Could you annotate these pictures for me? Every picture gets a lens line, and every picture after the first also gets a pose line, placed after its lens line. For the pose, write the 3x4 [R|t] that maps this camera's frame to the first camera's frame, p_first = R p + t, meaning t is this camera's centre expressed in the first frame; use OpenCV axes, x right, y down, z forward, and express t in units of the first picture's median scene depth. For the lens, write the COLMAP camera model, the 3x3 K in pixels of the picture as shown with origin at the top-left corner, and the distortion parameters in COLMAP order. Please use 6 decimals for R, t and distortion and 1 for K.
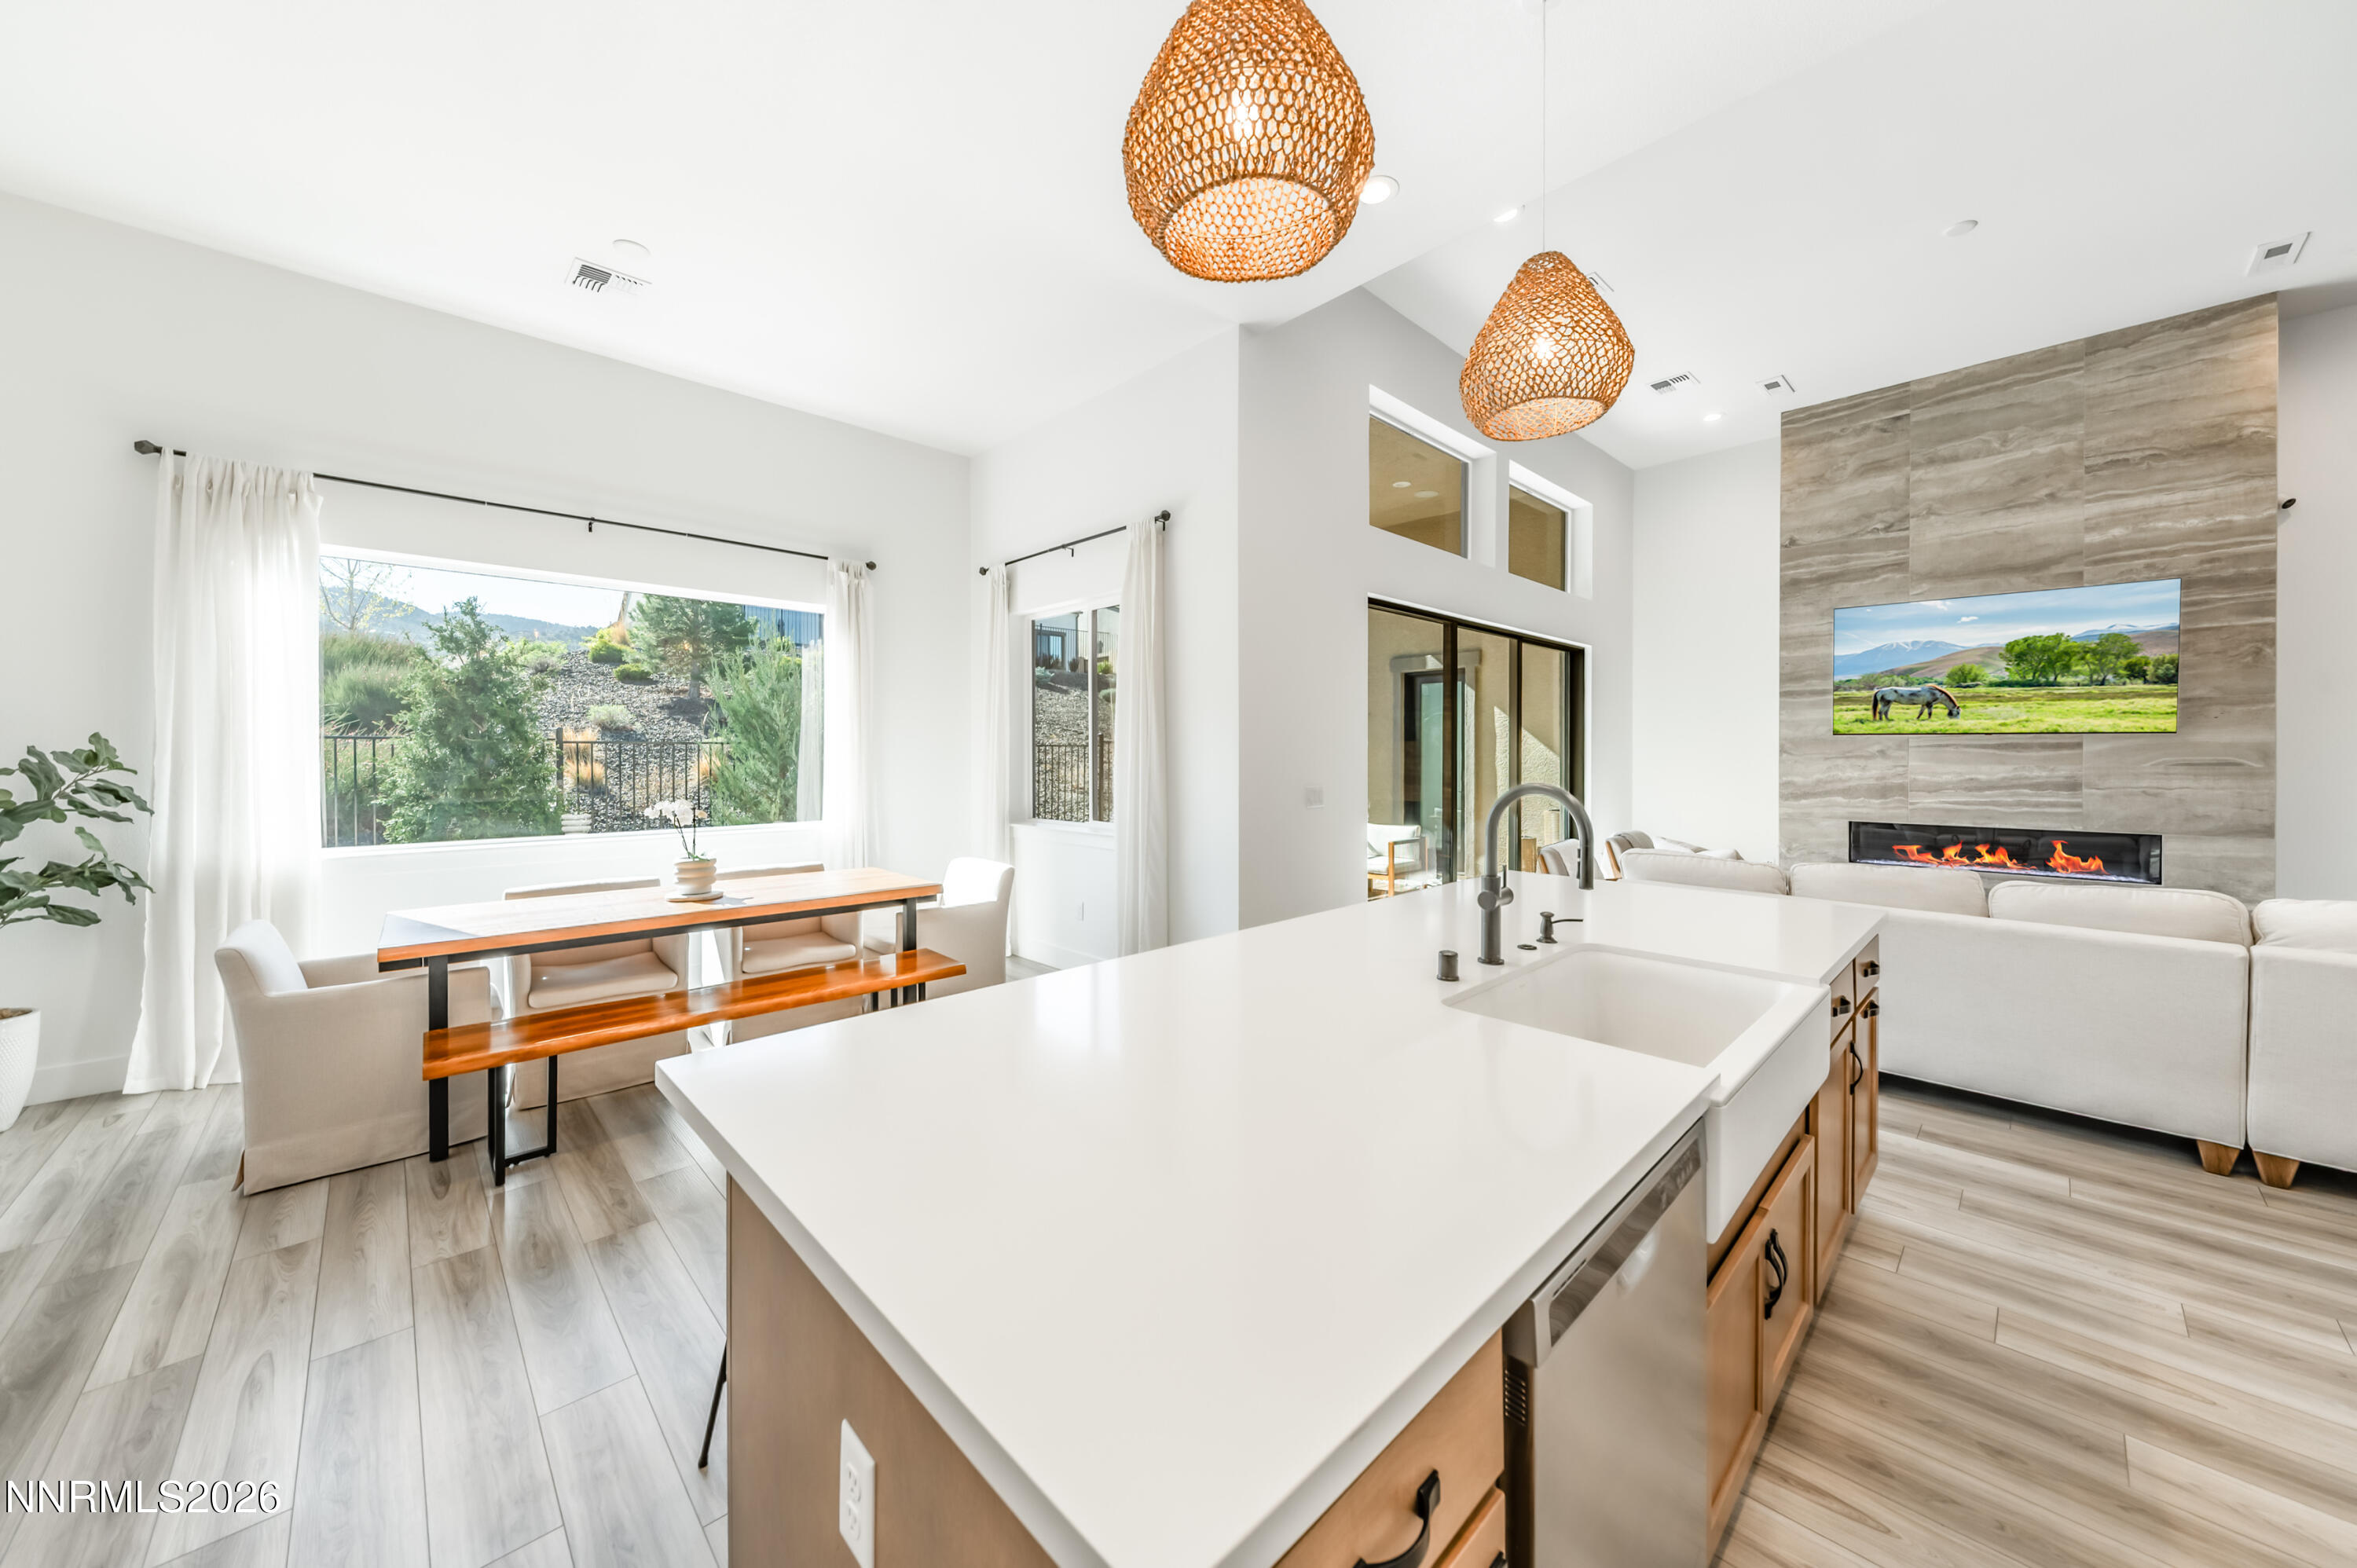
lens RADIAL K [[830.7, 0, 1191.3], [0, 830.7, 756.2], [0, 0, 1]] dist [0.009602, -0.002537]
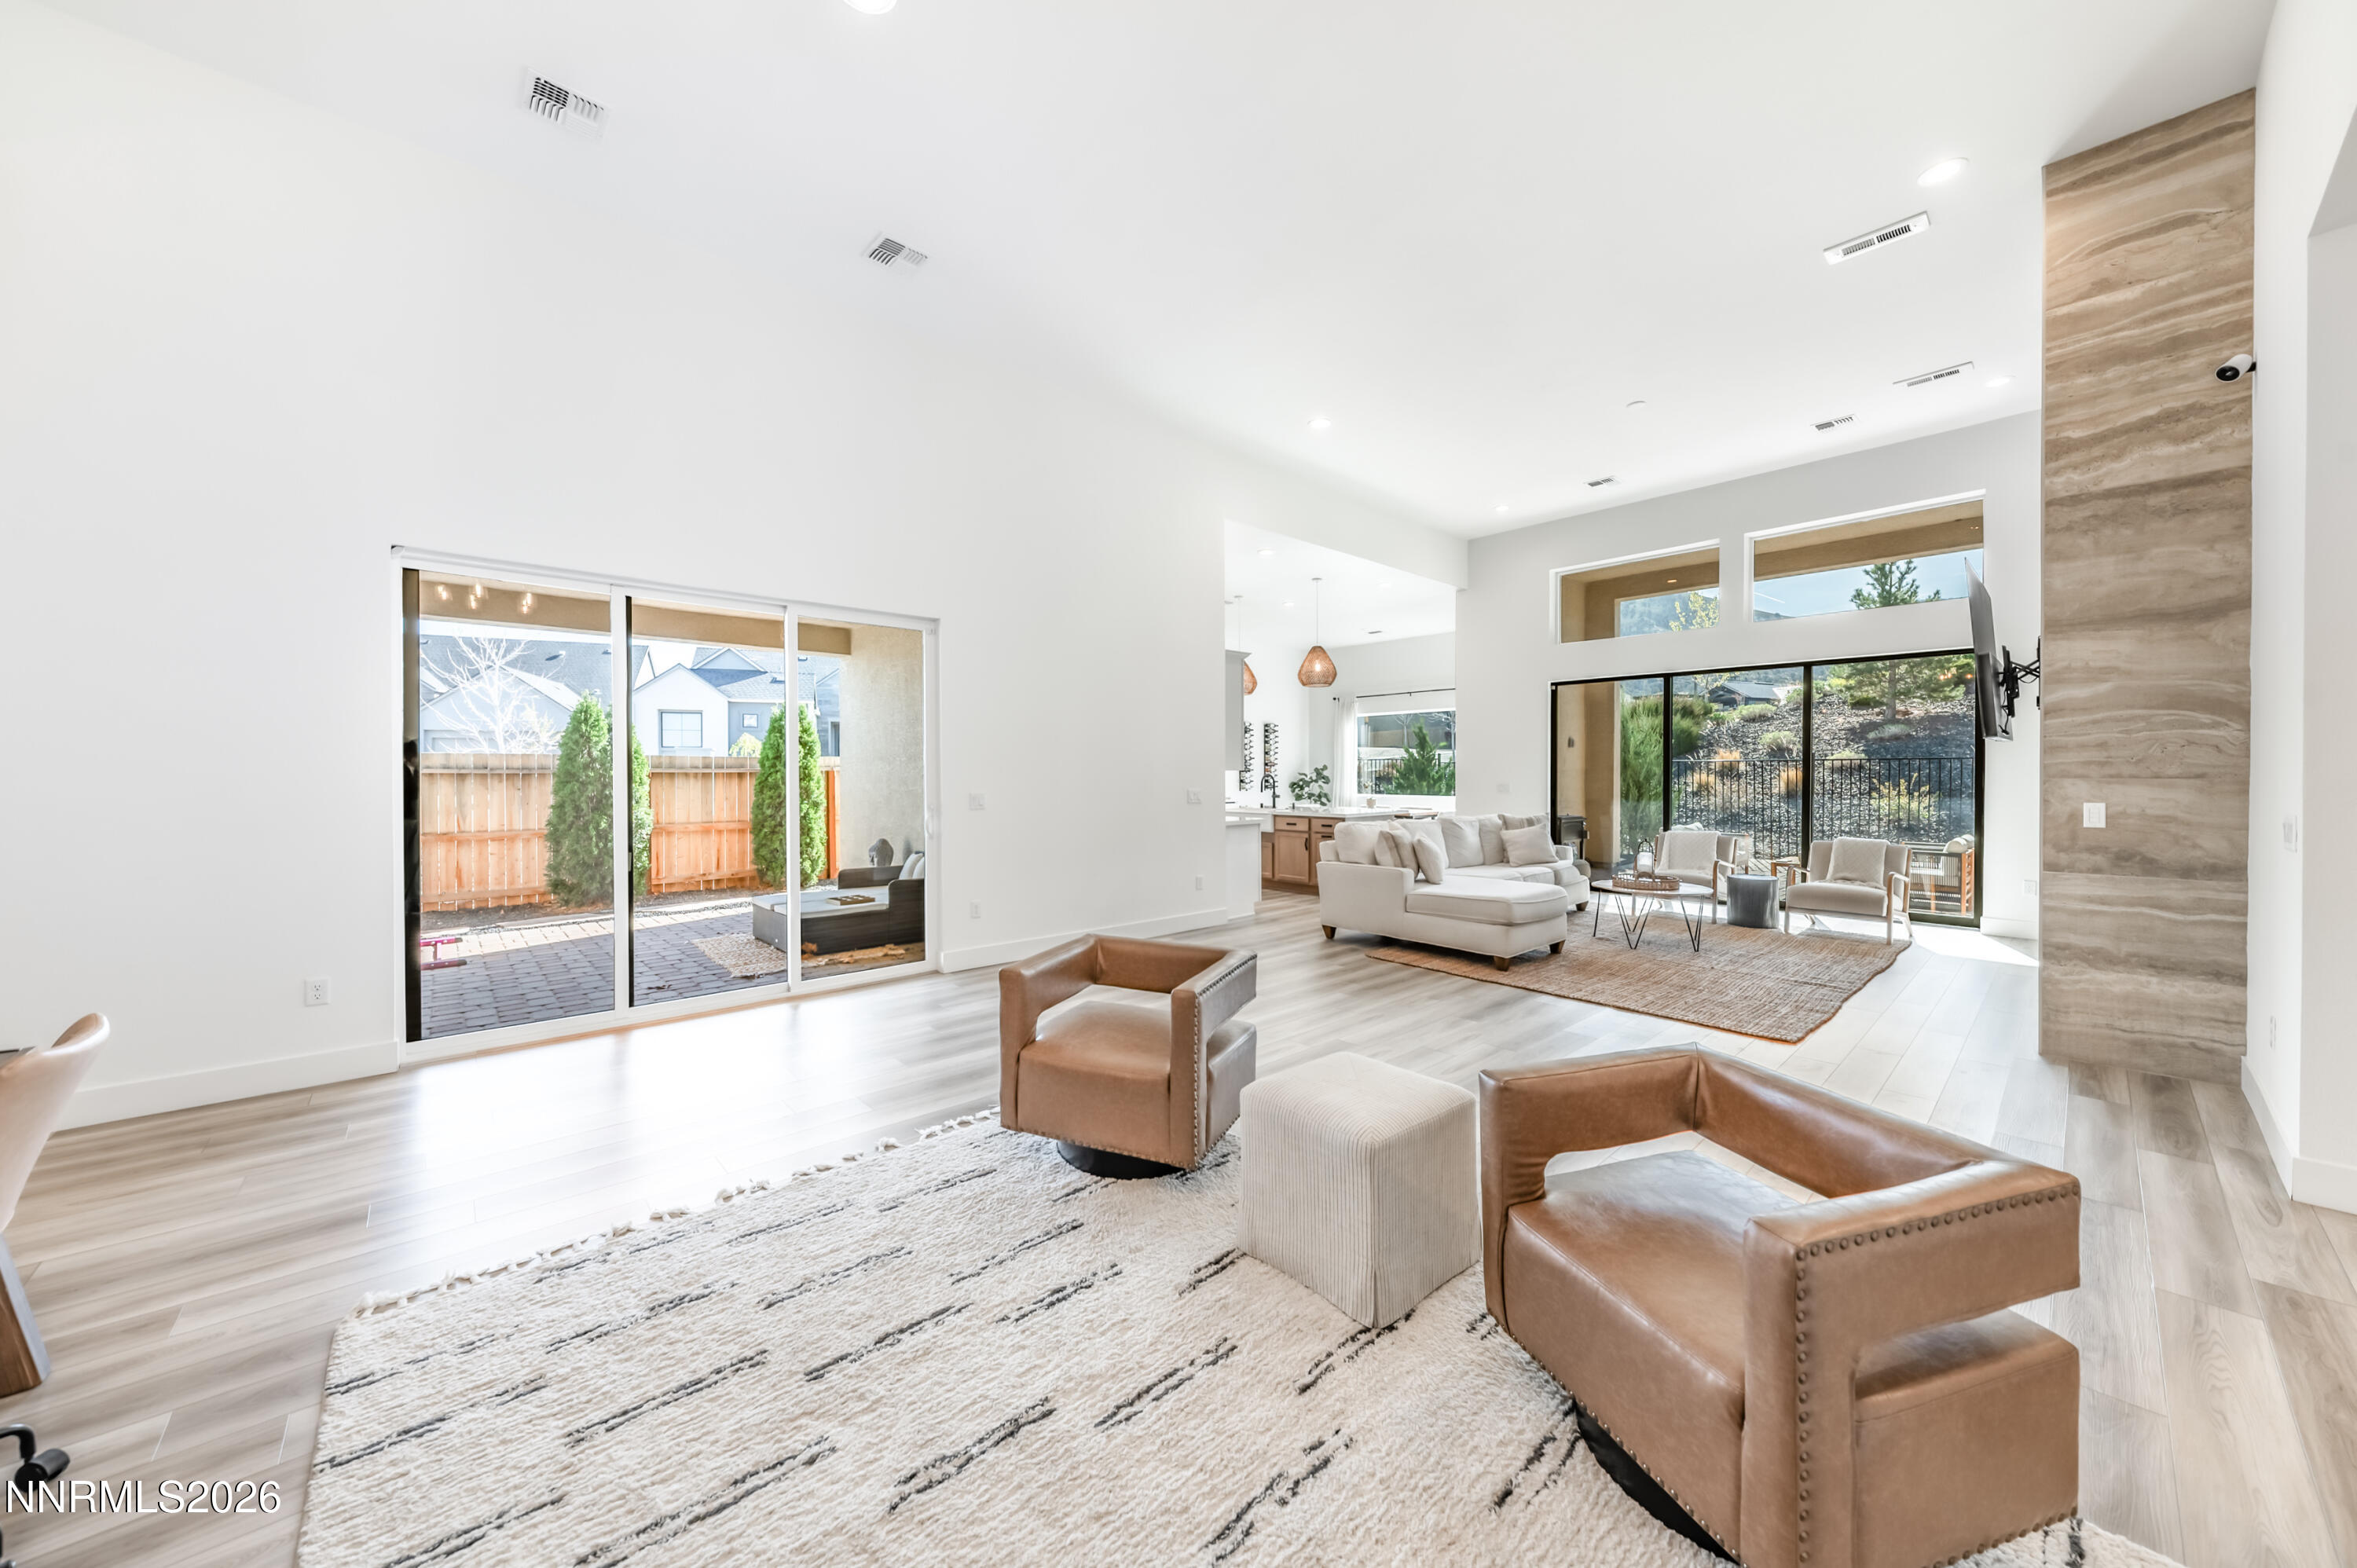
lens RADIAL K [[830.7, 0, 1183.1], [0, 830.7, 784.4], [0, 0, 1]] dist [0.009602, -0.002537]
pose [[-0.025919, 0.015783, -0.999539, 1.816574], [0.000898, 0.999875, 0.015766, 0.004929], [0.999664, -0.000489, -0.025930, 0.184374]]
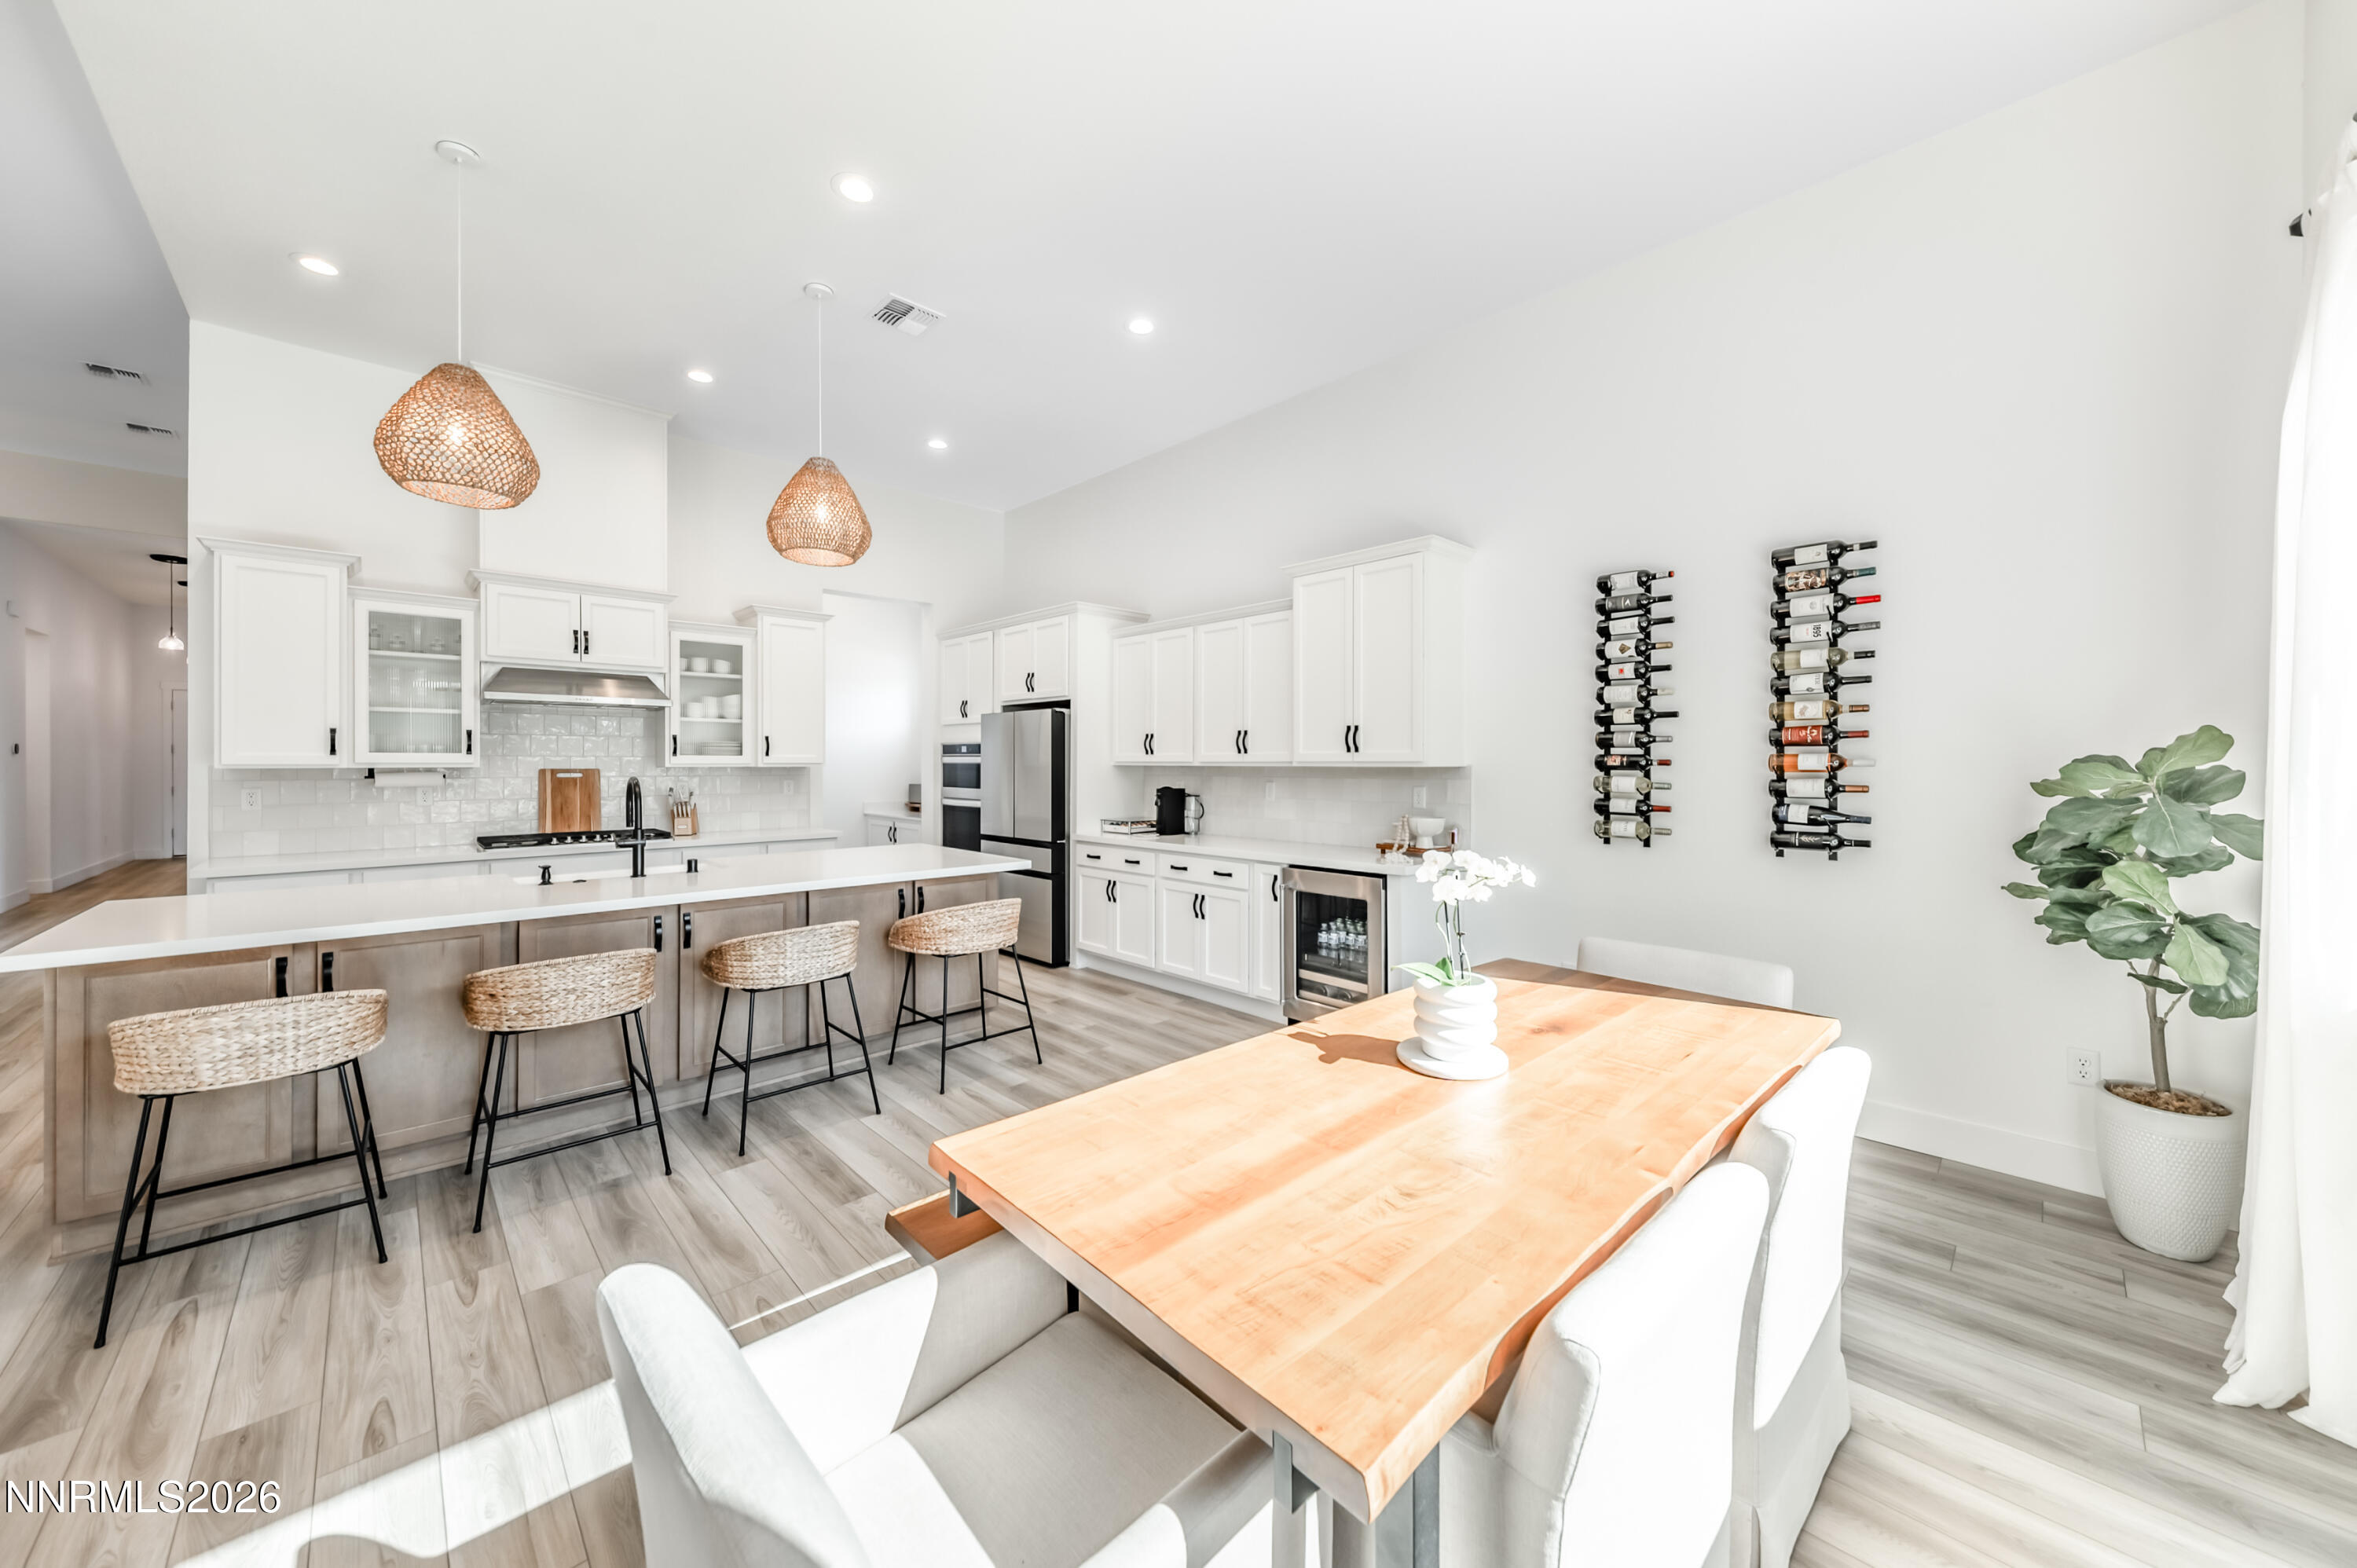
lens RADIAL K [[830.7, 0, 1177.1], [0, 830.7, 770.5], [0, 0, 1]] dist [0.009602, -0.002537]
pose [[-0.999999, 0.000287, 0.001263, -0.266916], [0.000300, 0.999946, 0.010363, -0.000134], [-0.001260, 0.010363, -0.999946, 0.906104]]
